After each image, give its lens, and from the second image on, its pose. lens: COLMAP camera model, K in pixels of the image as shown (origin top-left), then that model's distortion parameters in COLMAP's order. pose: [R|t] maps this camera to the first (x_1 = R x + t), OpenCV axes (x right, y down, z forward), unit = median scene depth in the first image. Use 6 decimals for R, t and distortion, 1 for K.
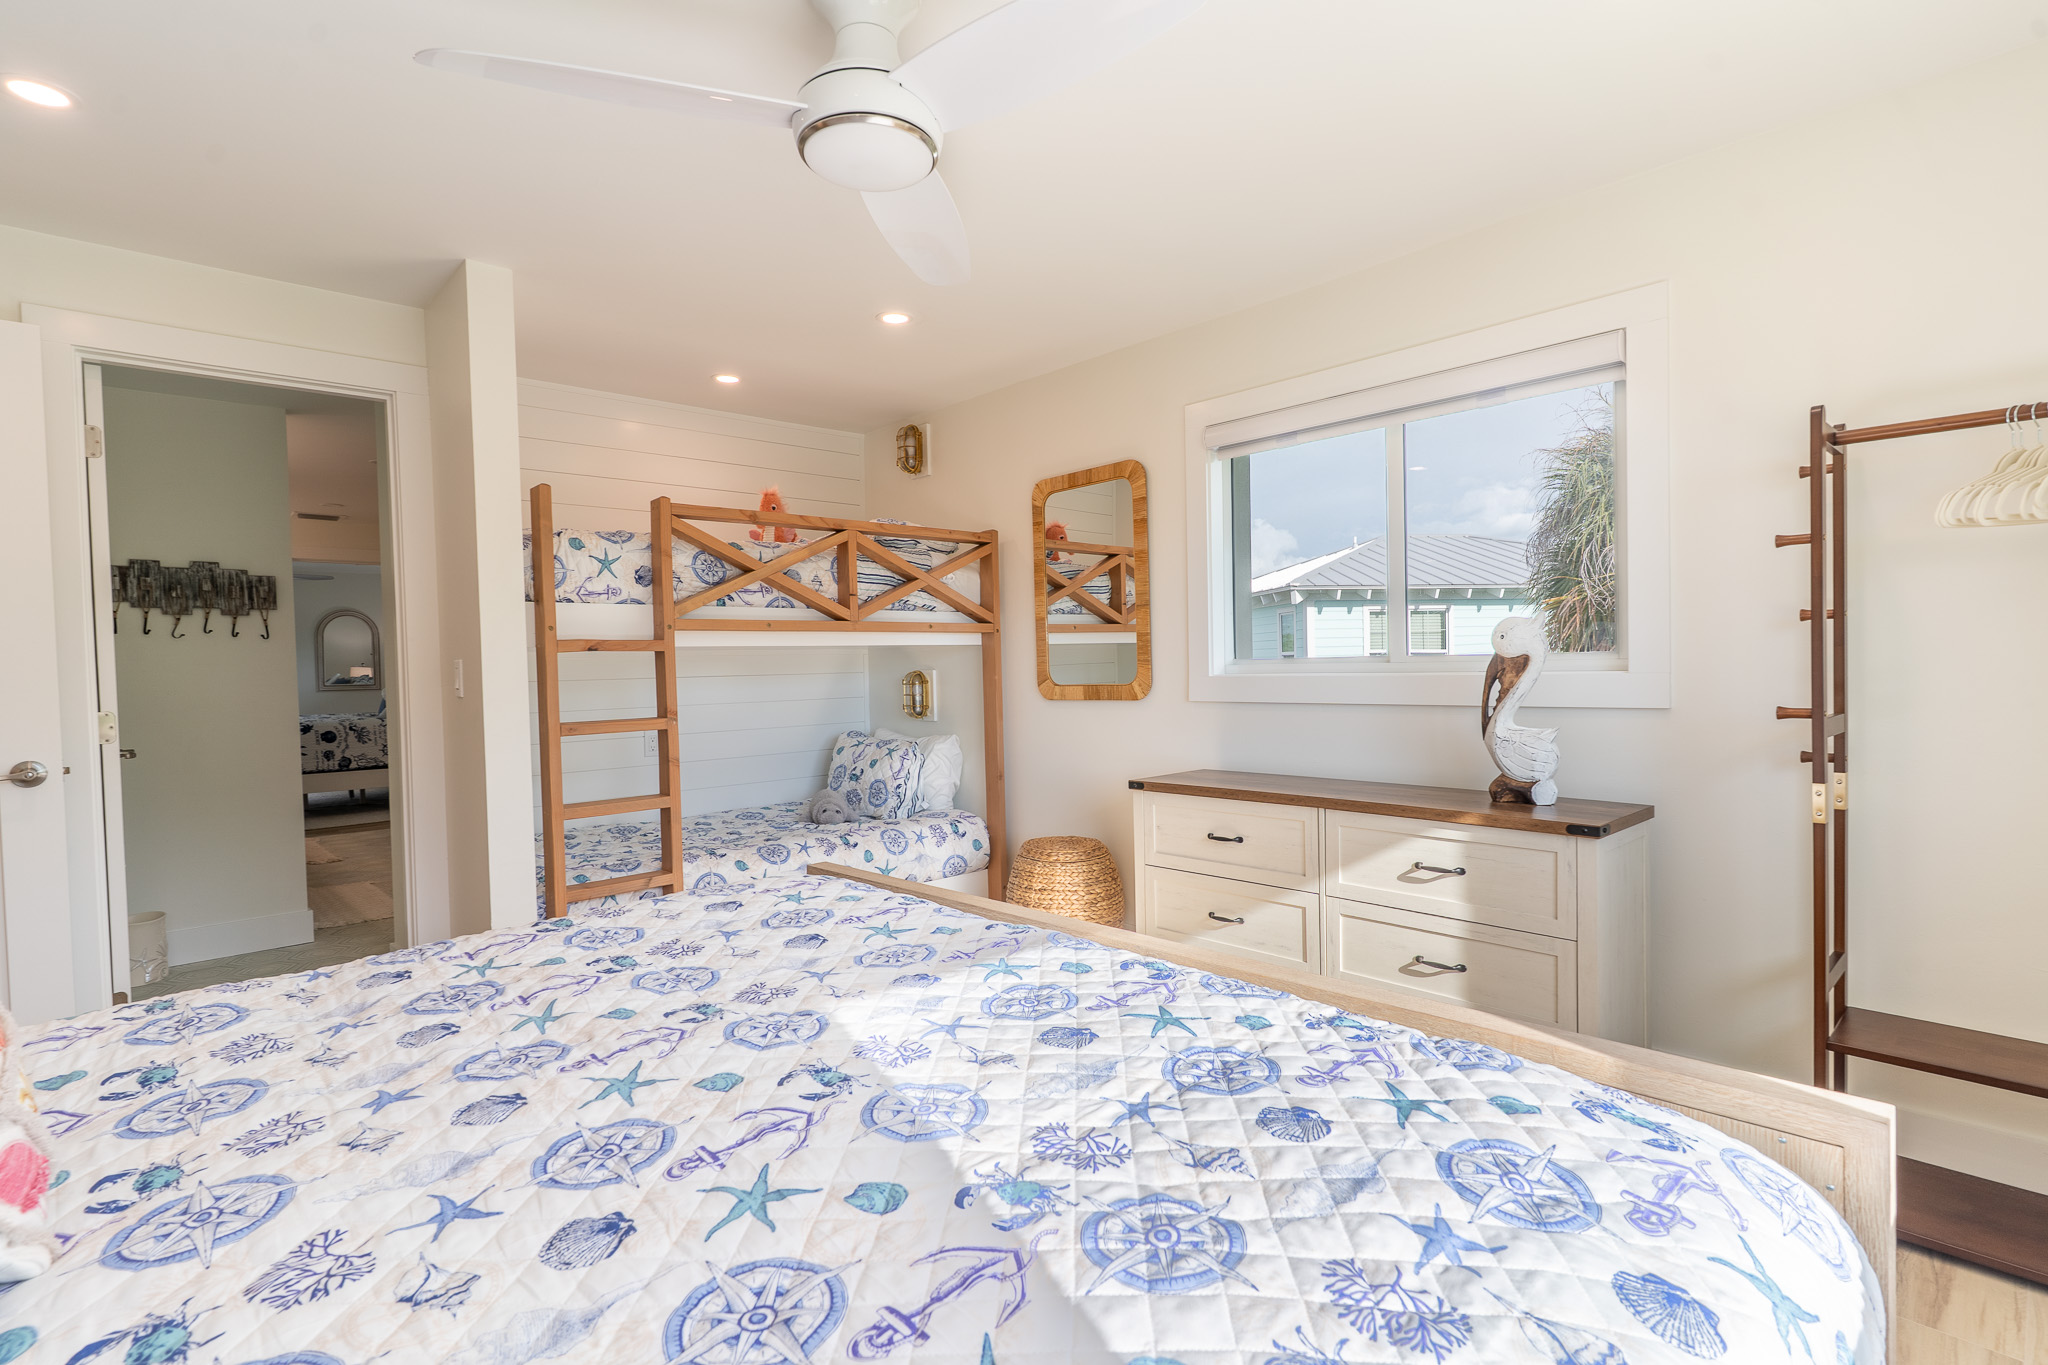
lens RADIAL K [[923.1, 0, 1079.7], [0, 923.1, 685.9], [0, 0, 1]] dist [-0.001020, -0.000027]
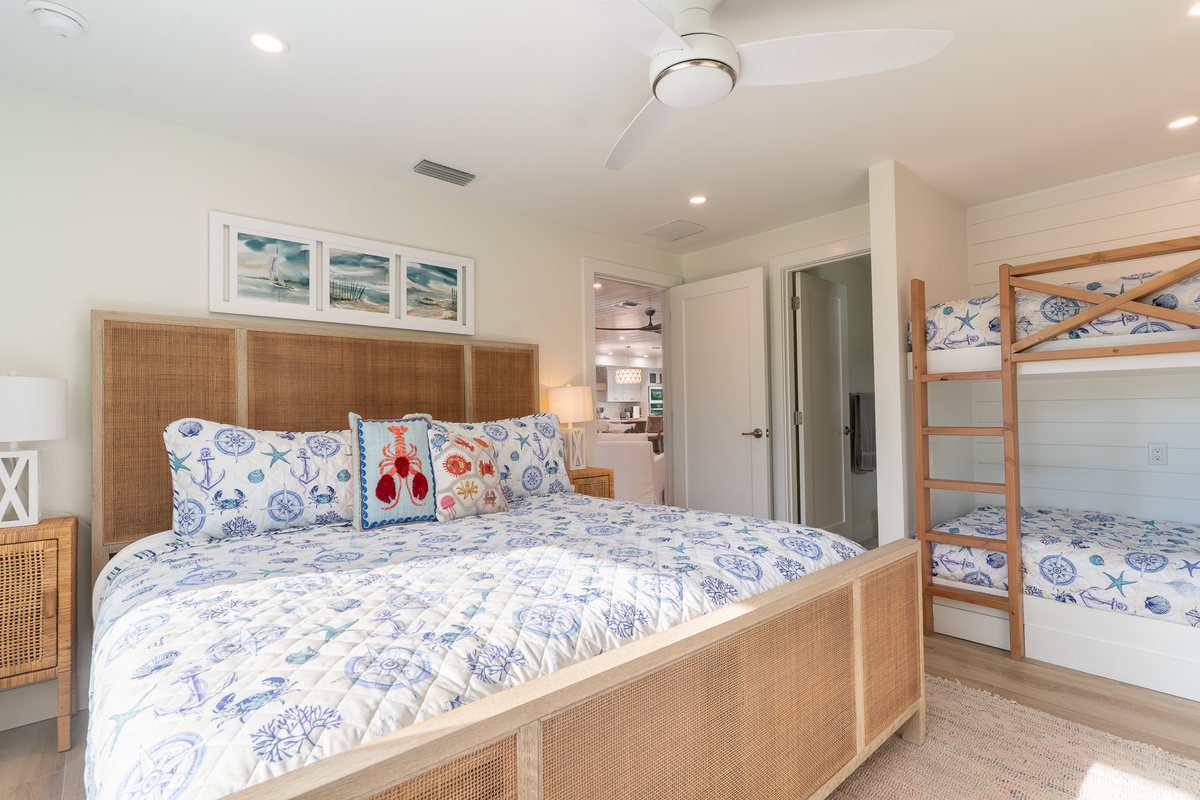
lens RADIAL K [[573.7, 0, 600.7], [0, 573.7, 405.9], [0, 0, 1]] dist [0.001086, 0.000476]
pose [[-0.058841, 0.016464, -0.998132, 0.442055], [-0.007855, 0.999825, 0.016955, -0.007527], [0.998236, 0.008838, -0.058702, 0.481371]]
